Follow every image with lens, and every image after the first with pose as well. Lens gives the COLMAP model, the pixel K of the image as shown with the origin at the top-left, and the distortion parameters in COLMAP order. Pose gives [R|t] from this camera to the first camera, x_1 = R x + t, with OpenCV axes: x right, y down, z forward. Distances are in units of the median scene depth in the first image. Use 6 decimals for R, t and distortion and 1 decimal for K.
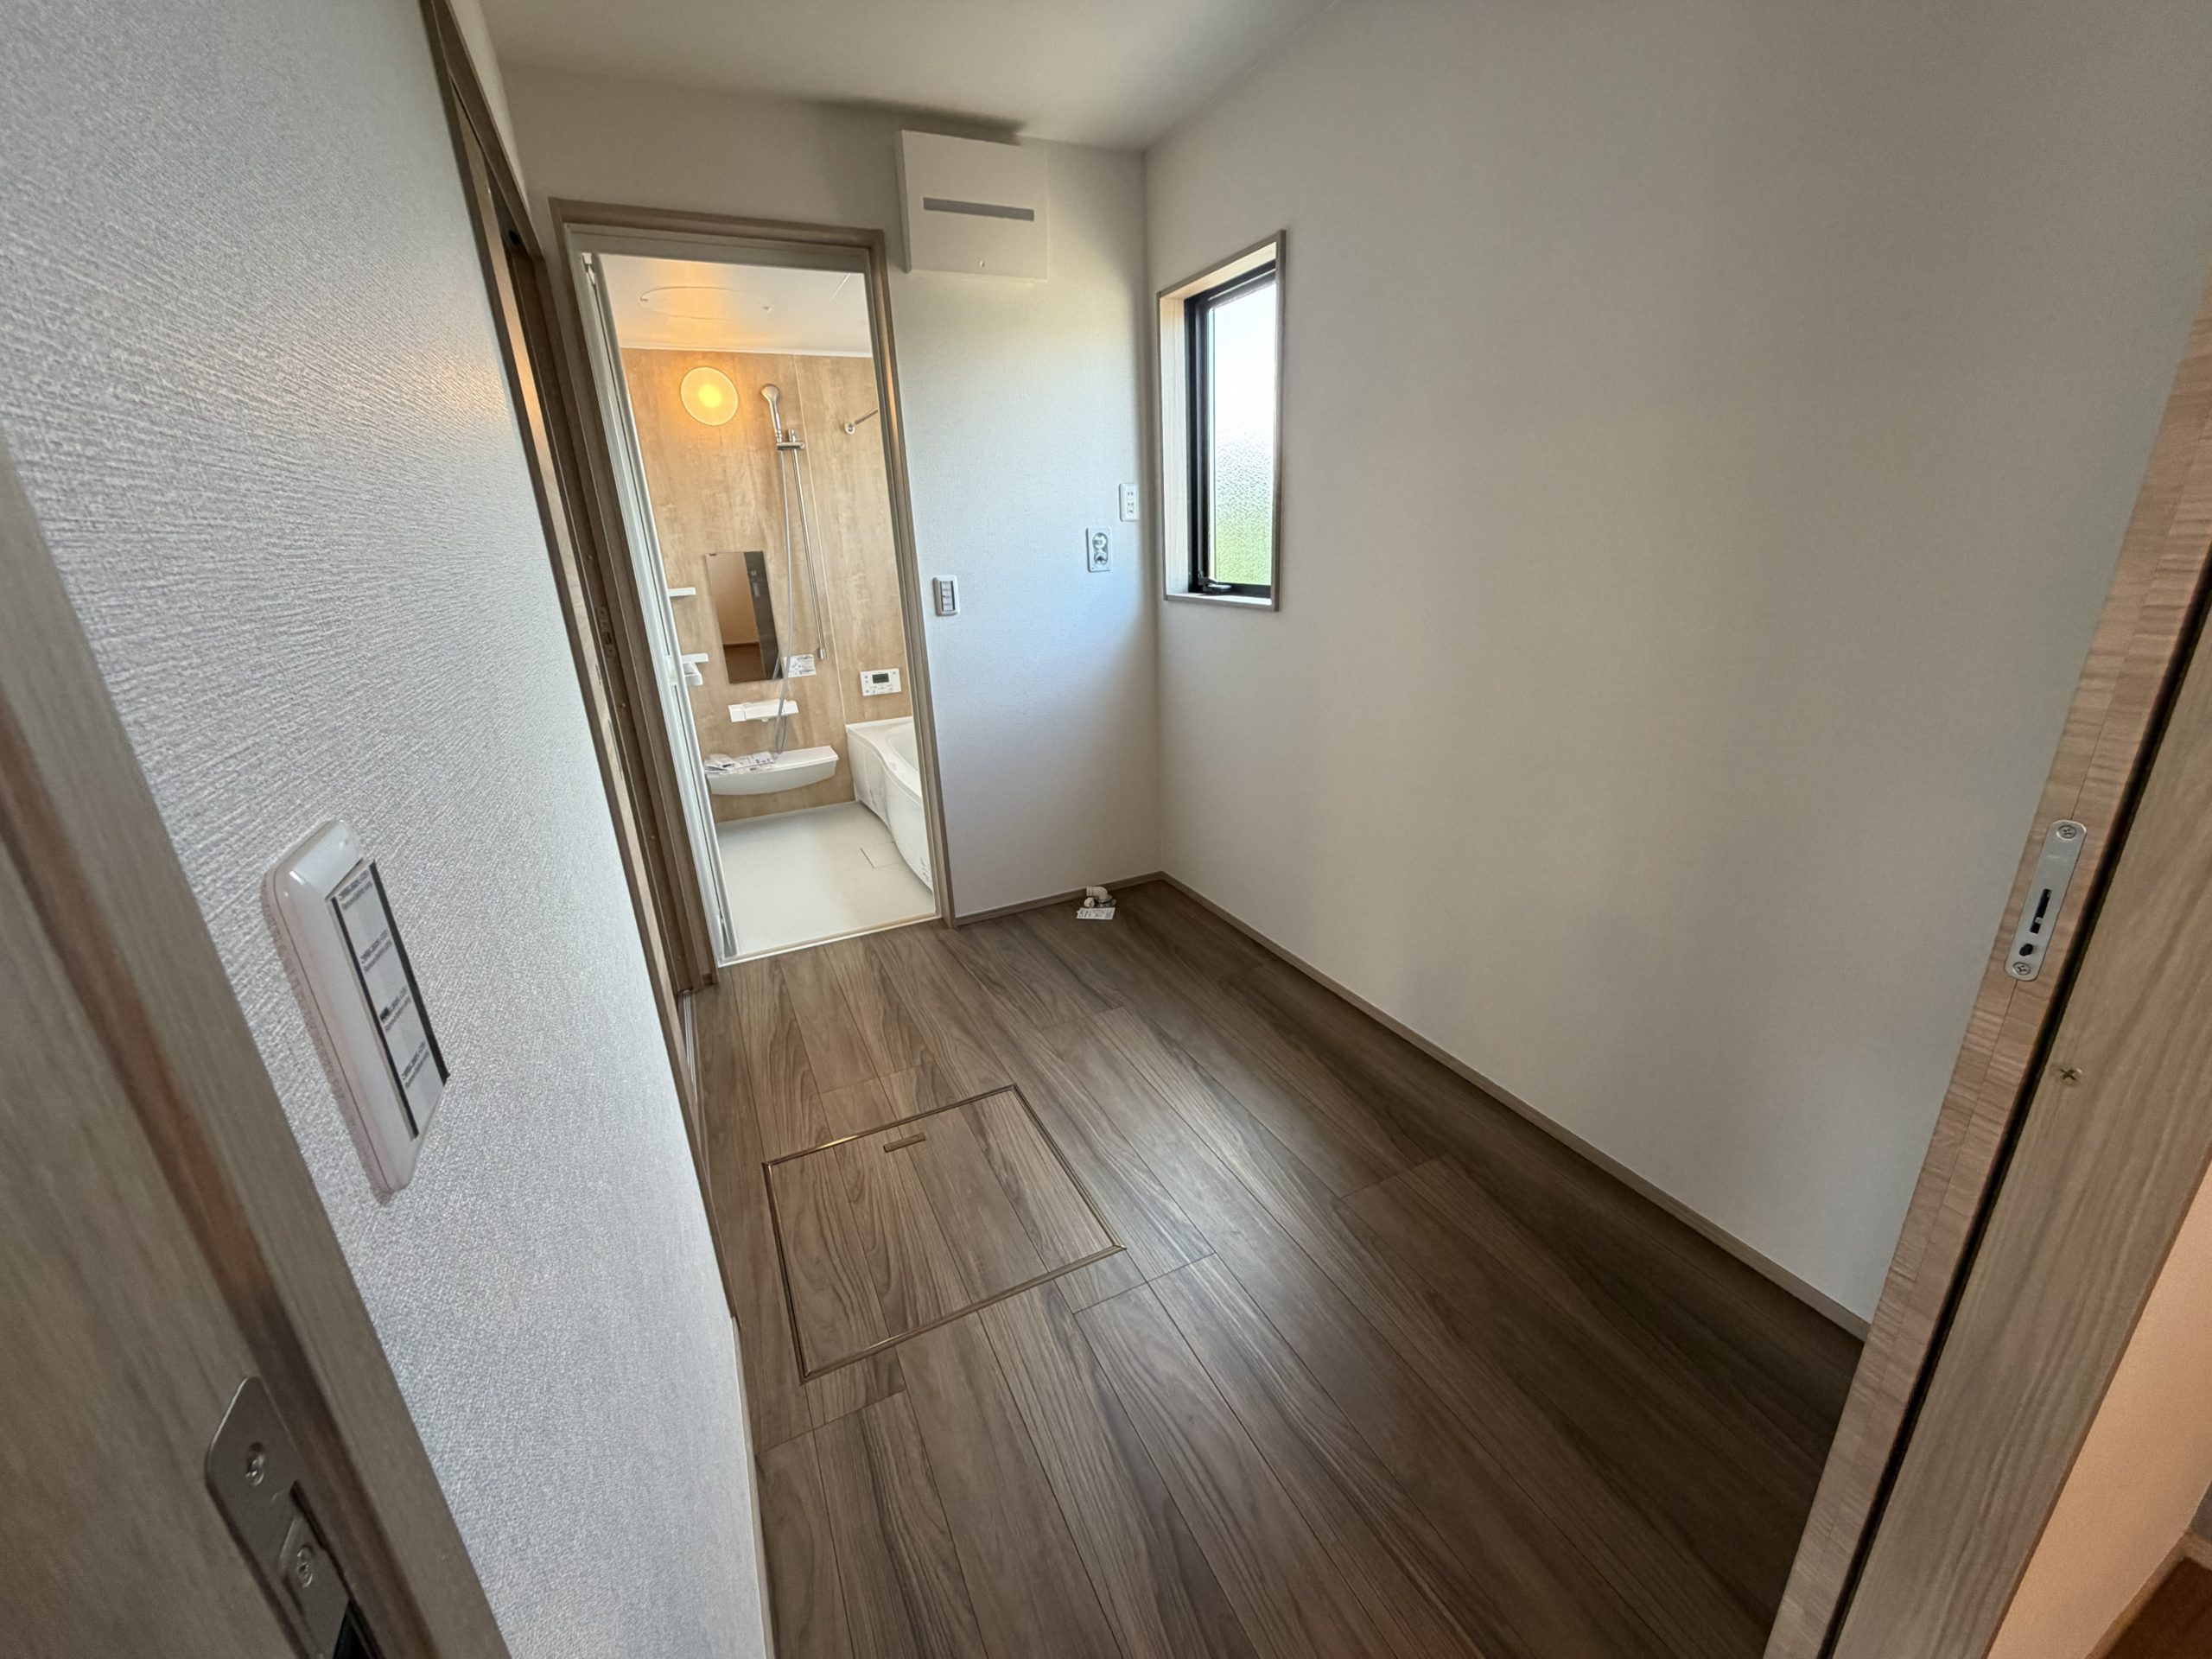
lens RADIAL K [[877.1, 0, 1107.9], [0, 877.1, 830.3], [0, 0, 1]] dist [-0.001046, 0.000279]
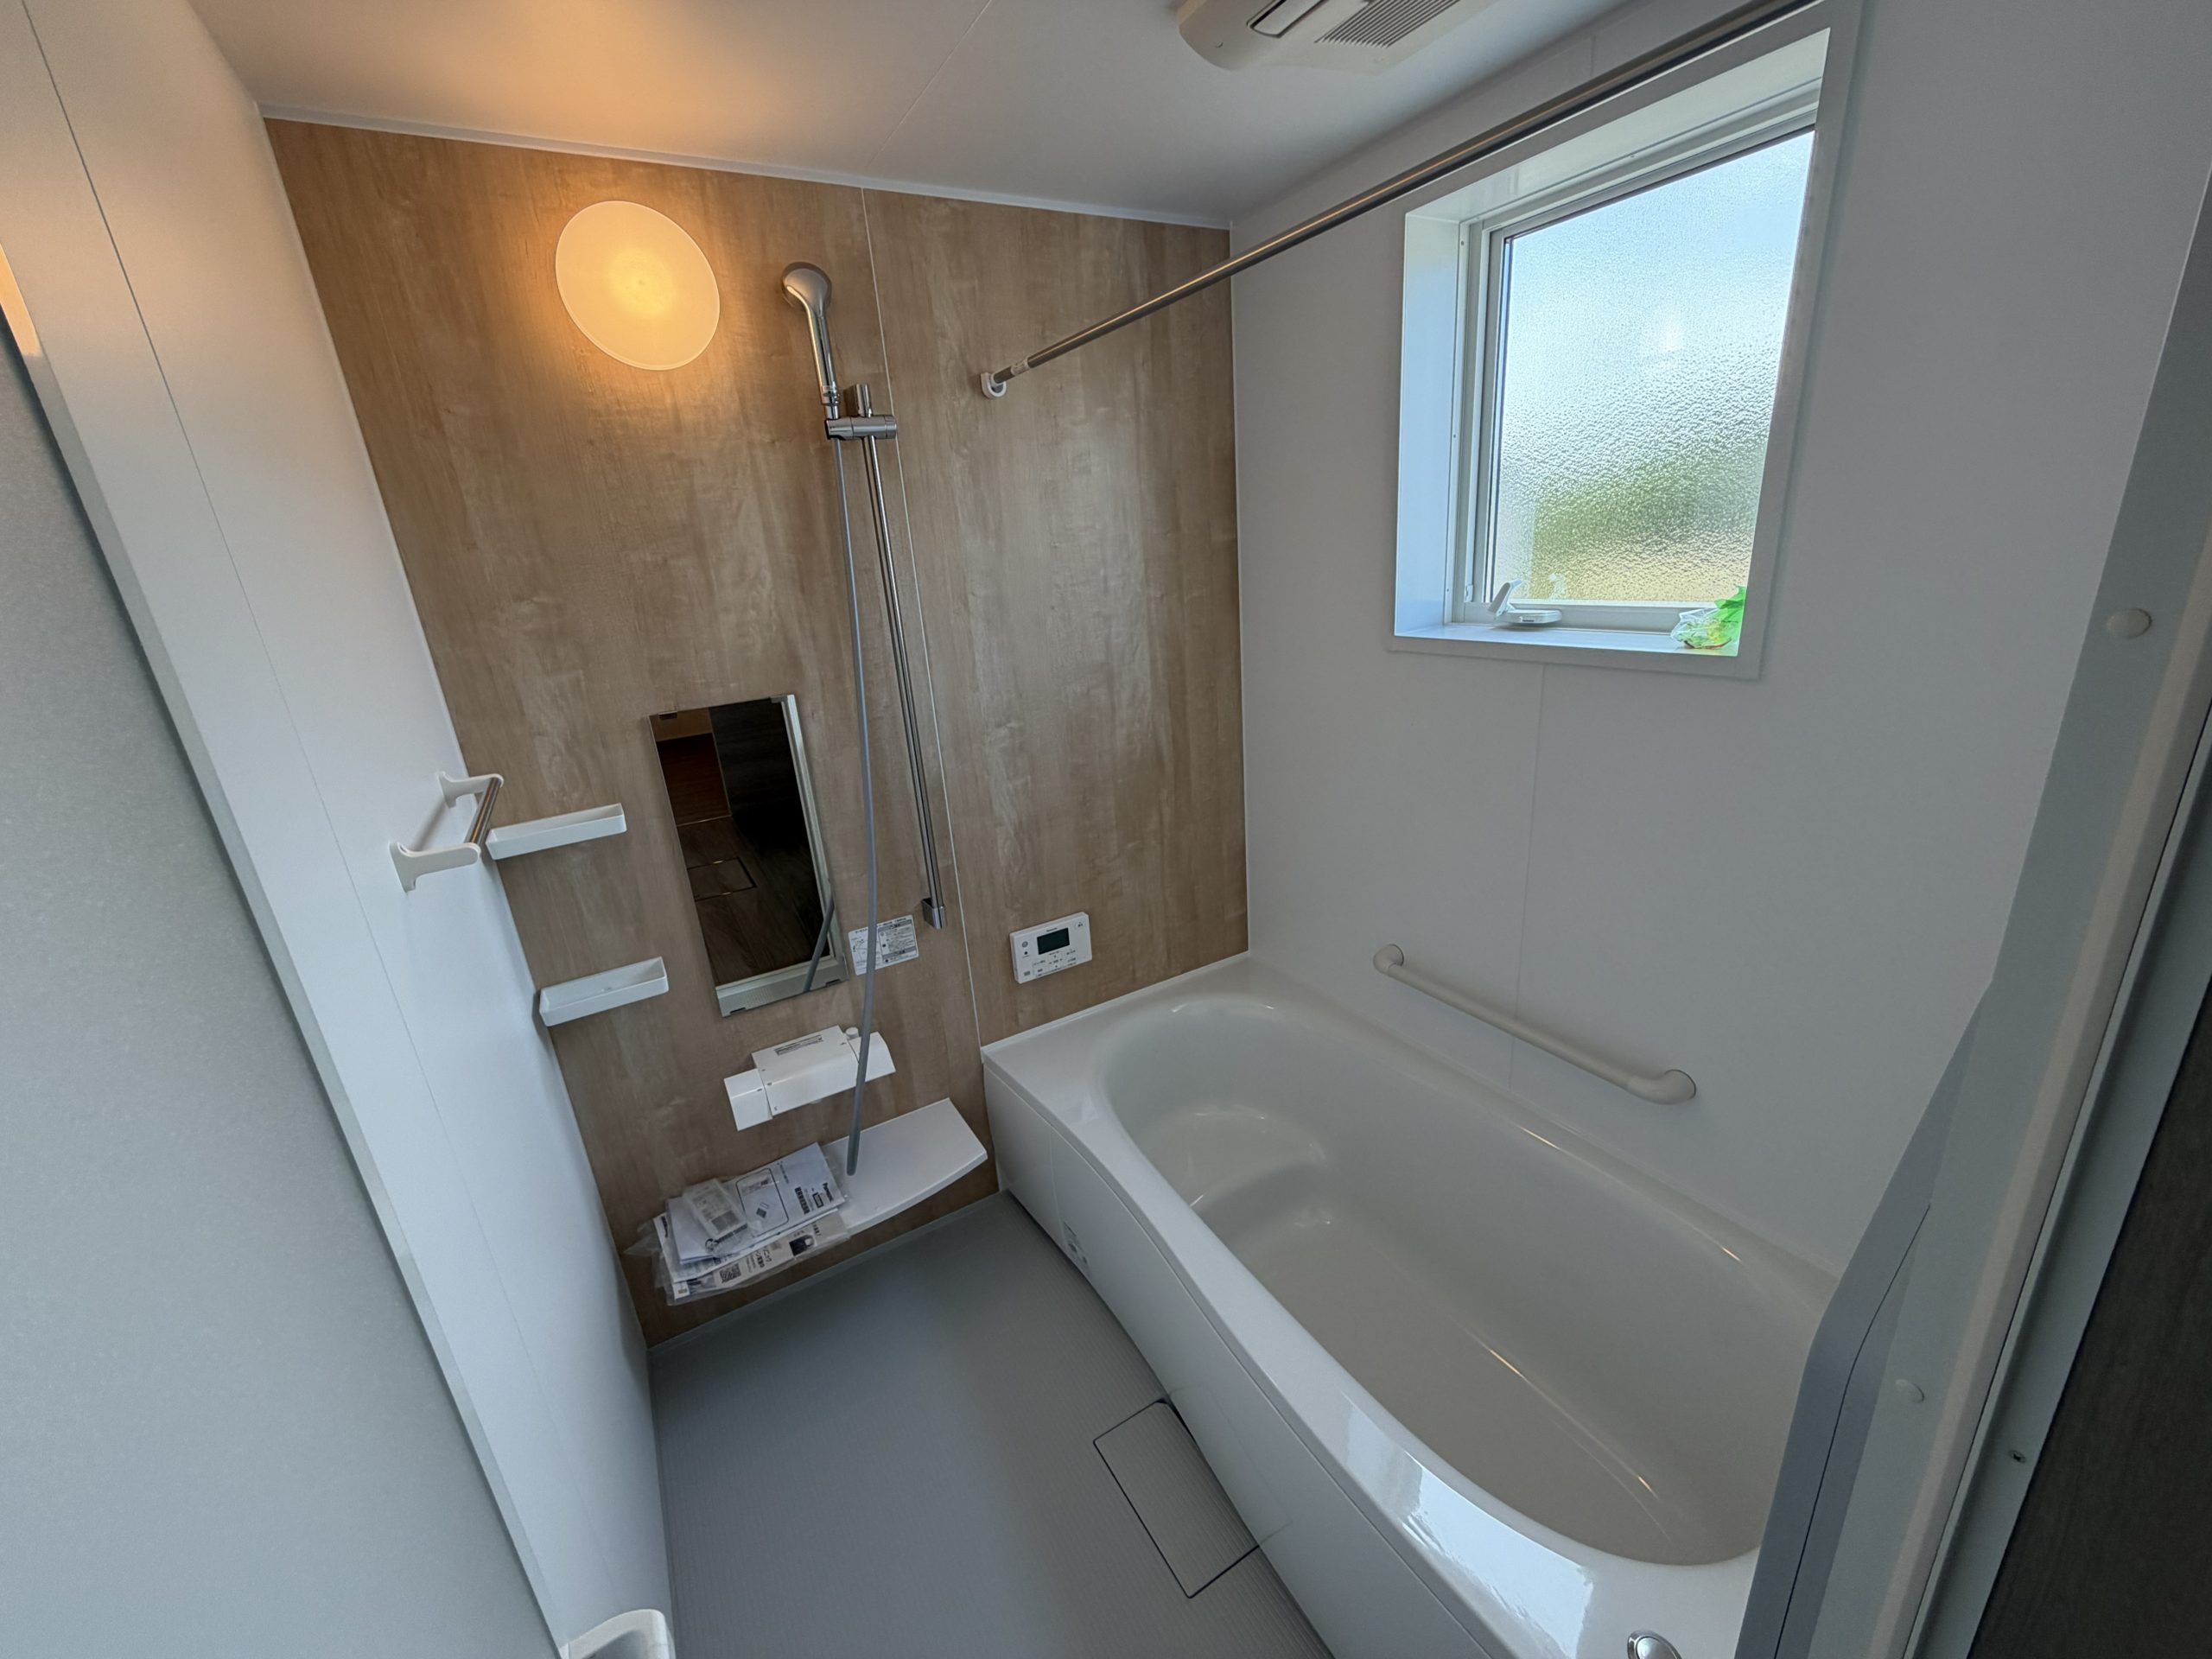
lens RADIAL K [[877.1, 0, 1104.1], [0, 877.1, 825.3], [0, 0, 1]] dist [-0.001046, 0.000279]
pose [[0.996337, -0.057740, 0.063071, -0.277457], [0.058841, 0.998143, -0.015745, -0.240789], [-0.062045, 0.019399, 0.997885, 0.585933]]
